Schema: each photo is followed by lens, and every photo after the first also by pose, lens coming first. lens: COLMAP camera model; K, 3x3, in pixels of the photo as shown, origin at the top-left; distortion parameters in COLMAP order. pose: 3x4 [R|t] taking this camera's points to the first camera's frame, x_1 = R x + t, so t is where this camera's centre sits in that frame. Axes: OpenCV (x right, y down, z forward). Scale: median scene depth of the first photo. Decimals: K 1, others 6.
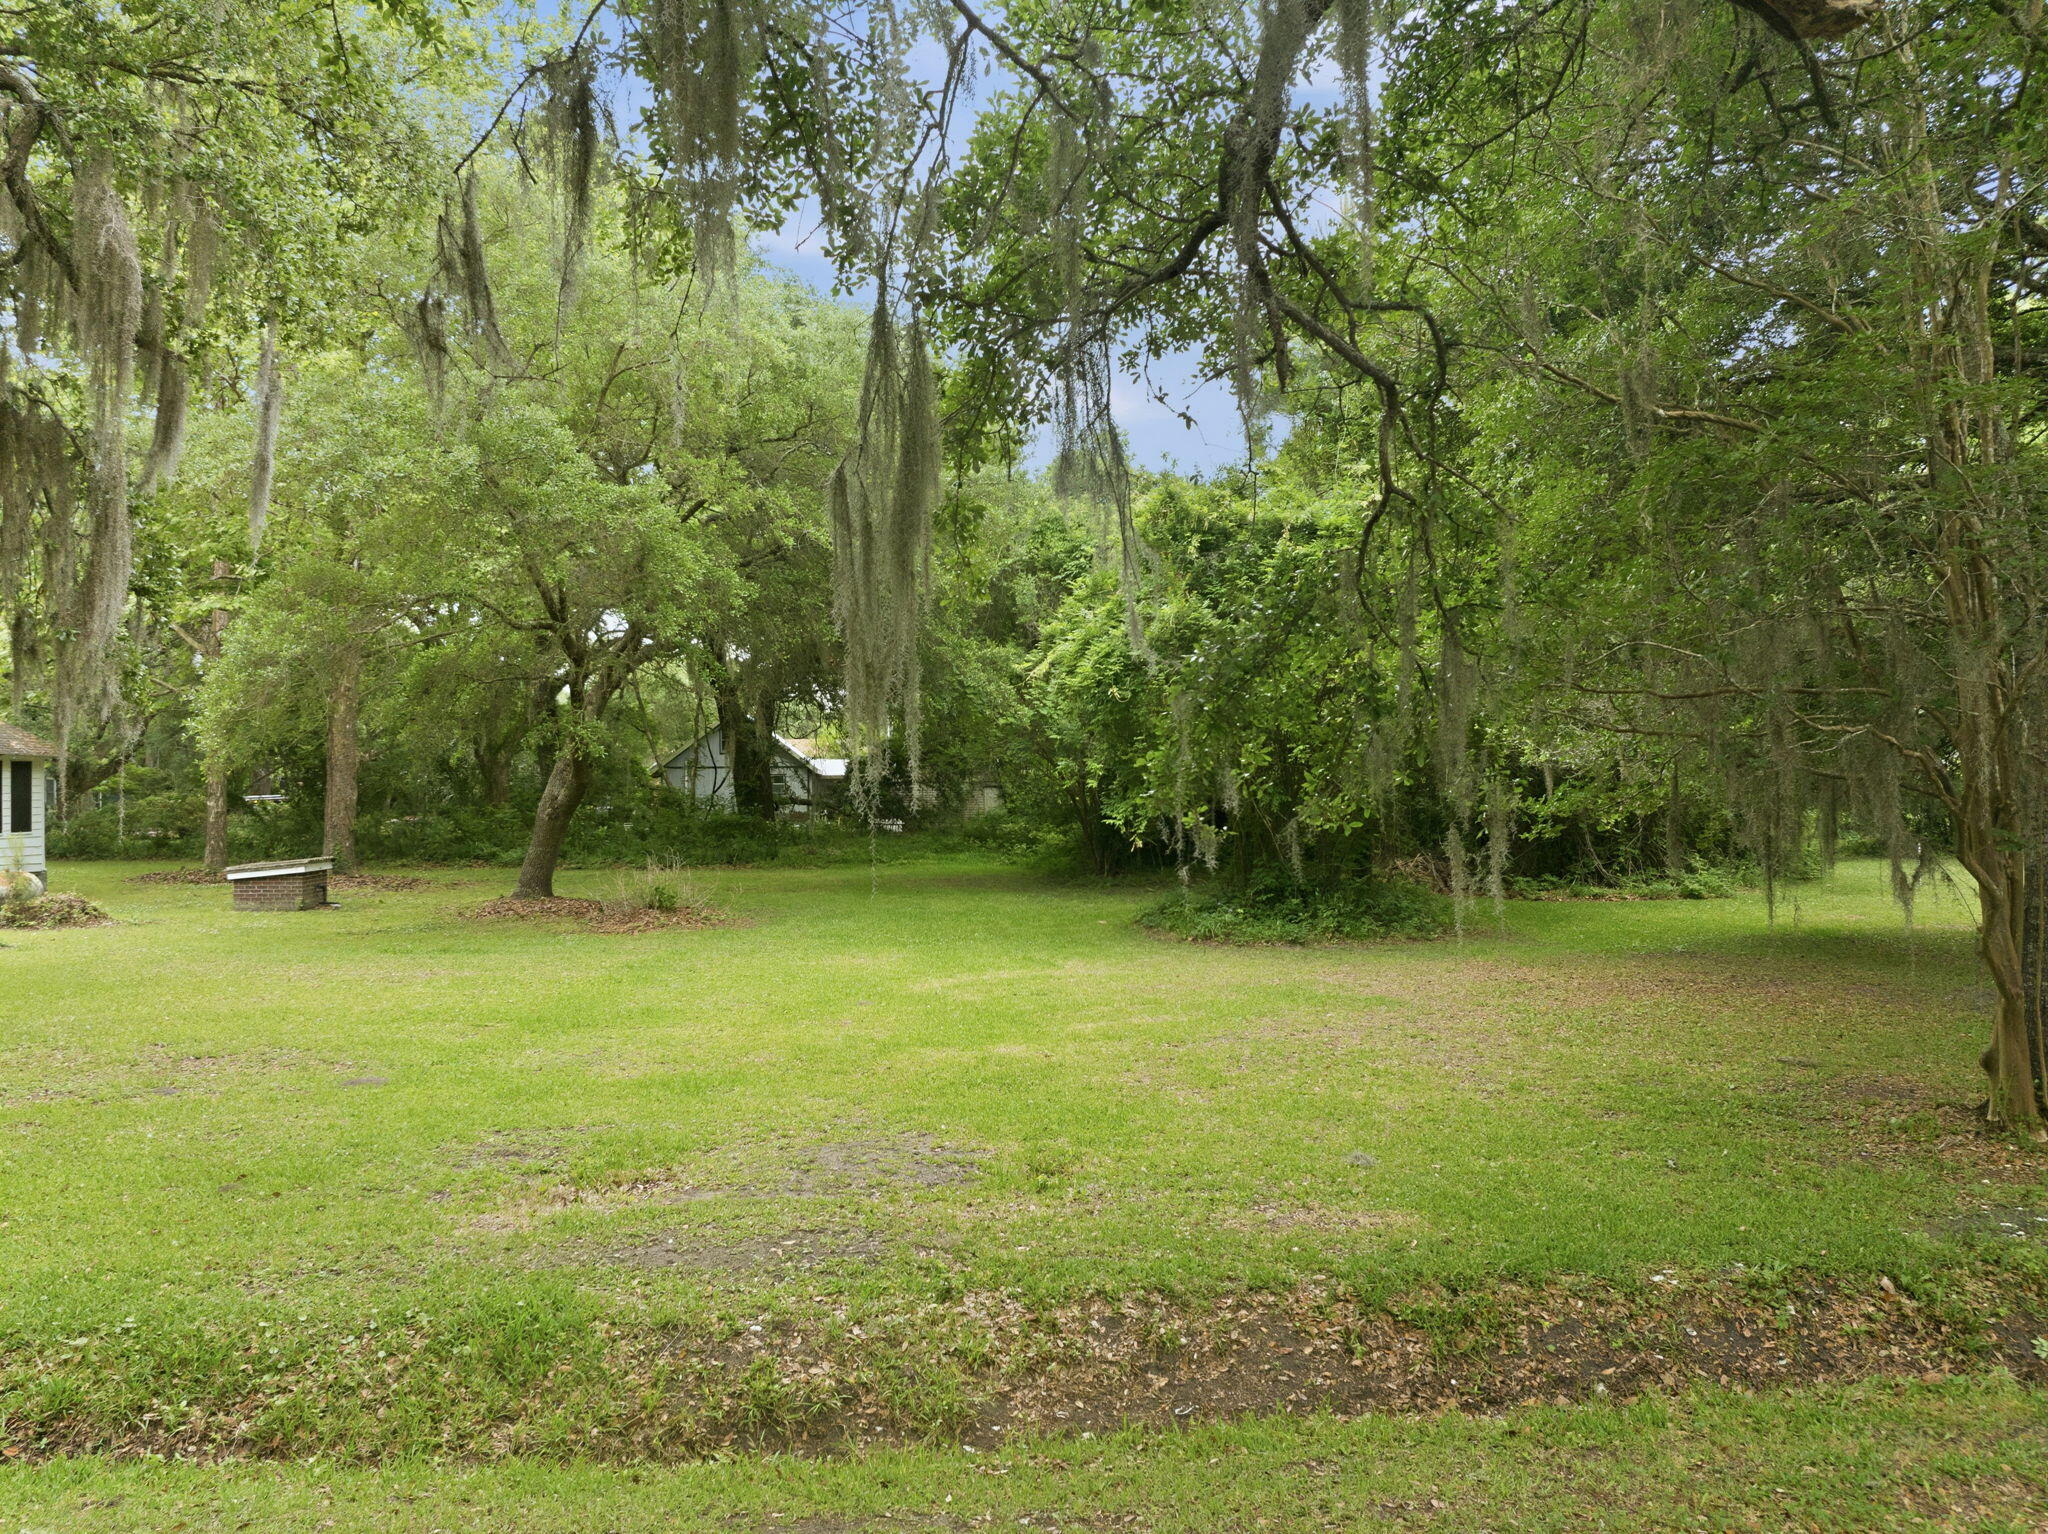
lens RADIAL K [[1461.7, 0, 1026.3], [0, 1461.7, 766.7], [0, 0, 1]] dist [-0.039668, 0.008840]
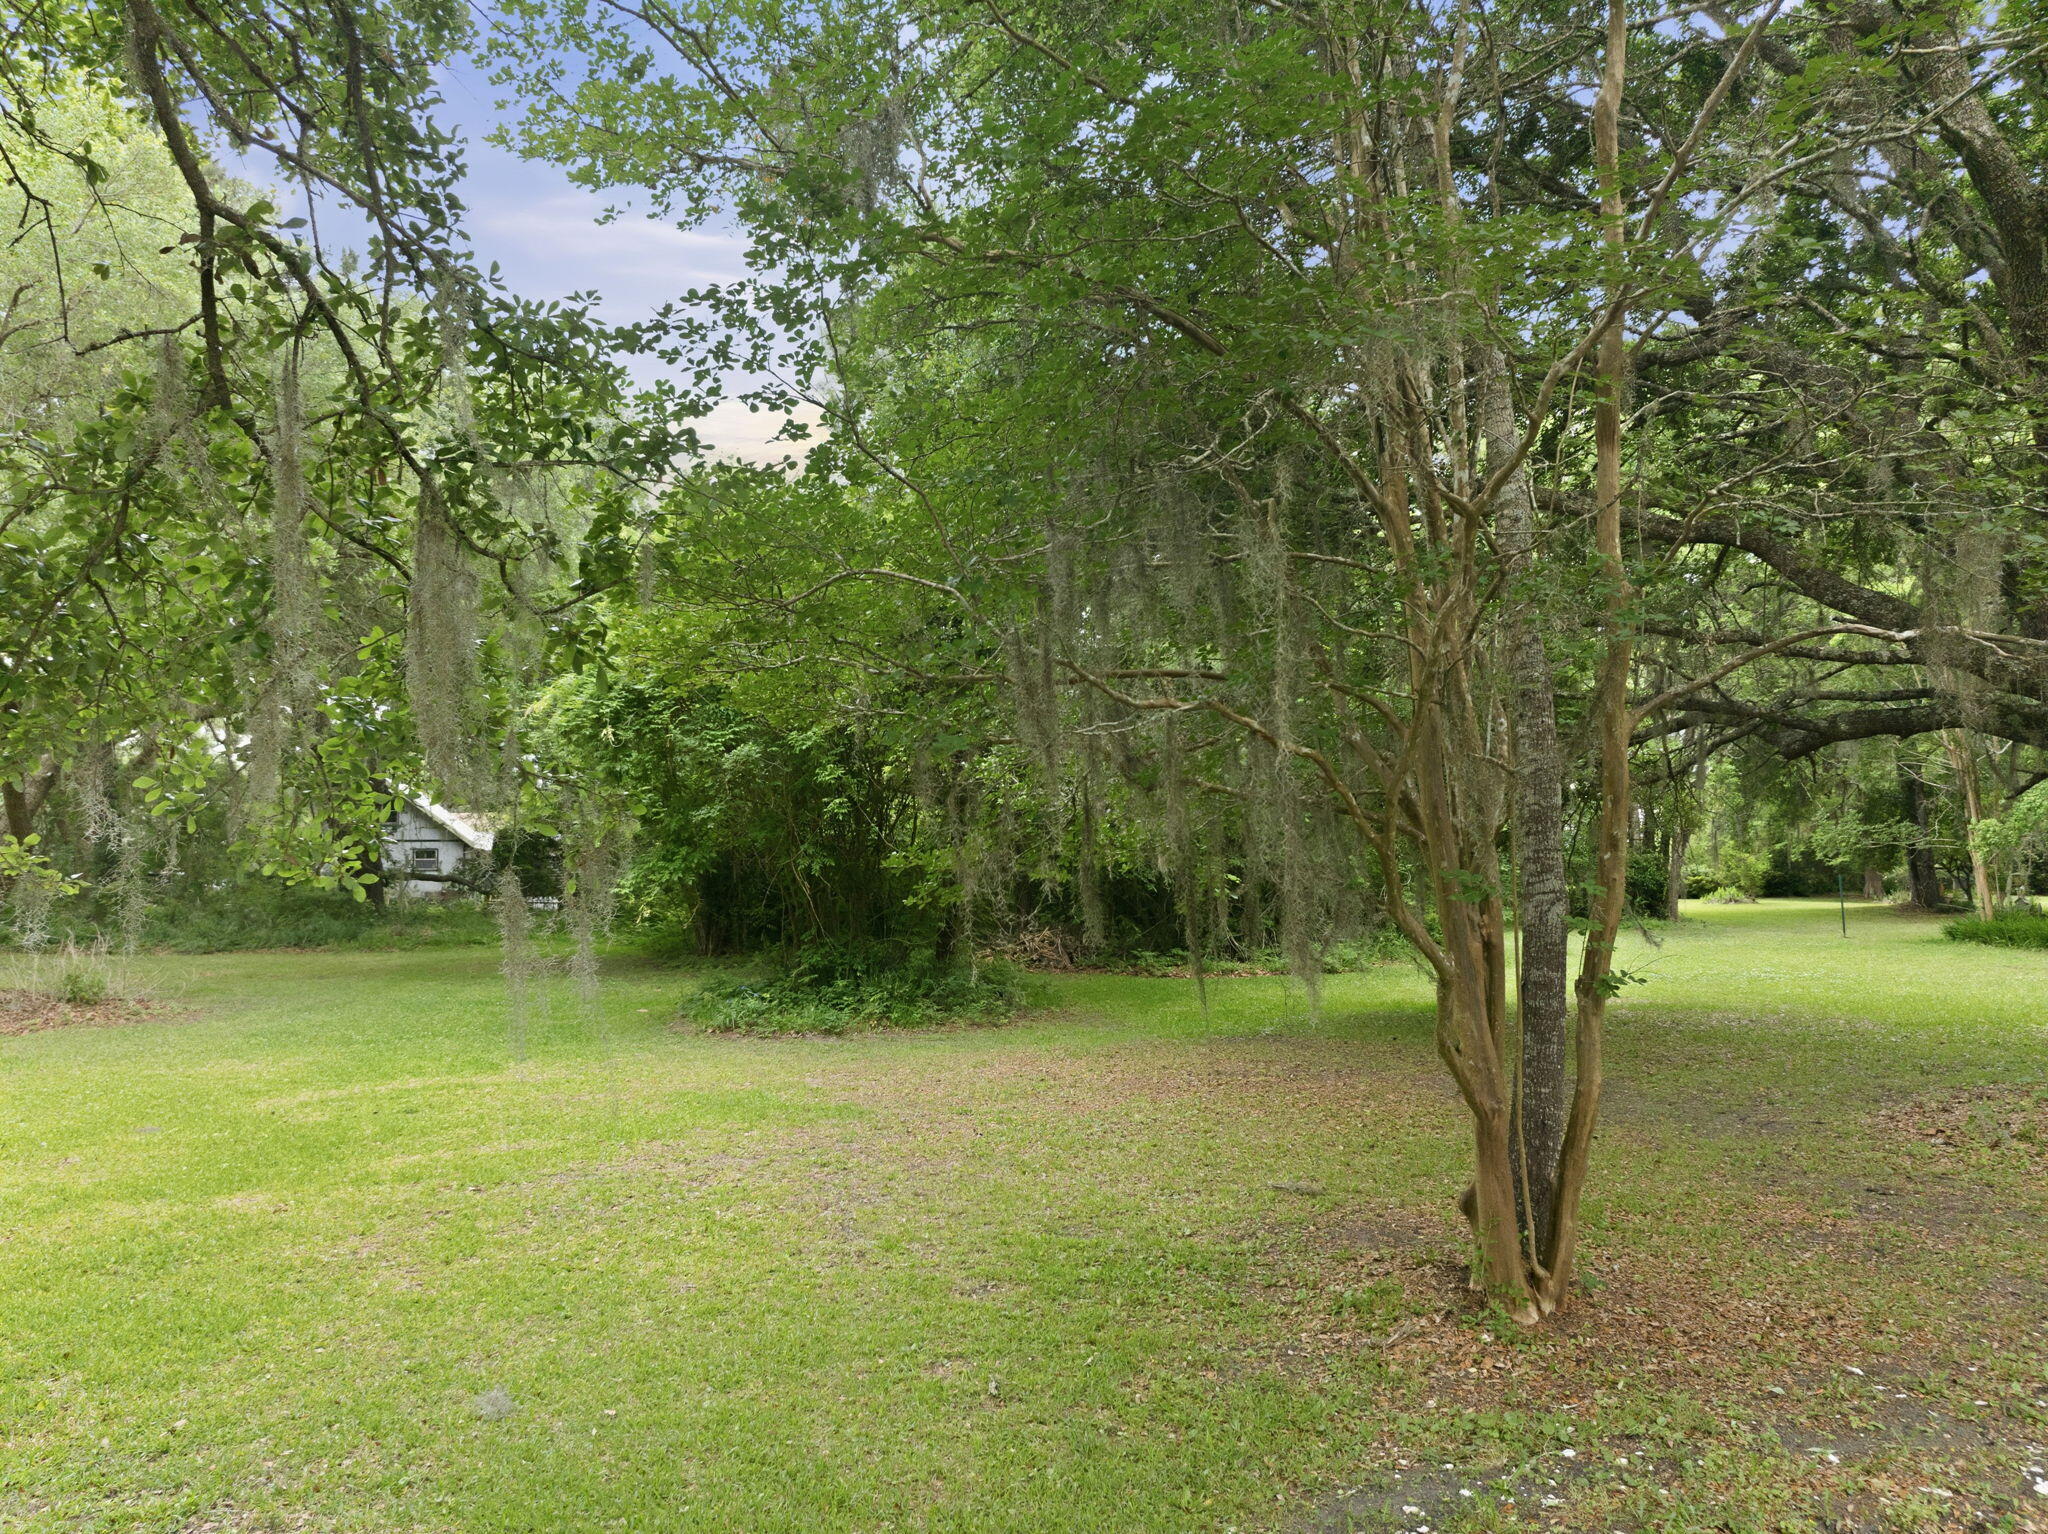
lens RADIAL K [[1461.7, 0, 1021.6], [0, 1461.7, 767.9], [0, 0, 1]] dist [-0.039668, 0.008840]
pose [[0.984715, 0.008734, 0.173953, 0.142872], [0.000556, 0.998579, -0.053286, 0.012780], [-0.174172, 0.052569, 0.983311, 0.142162]]
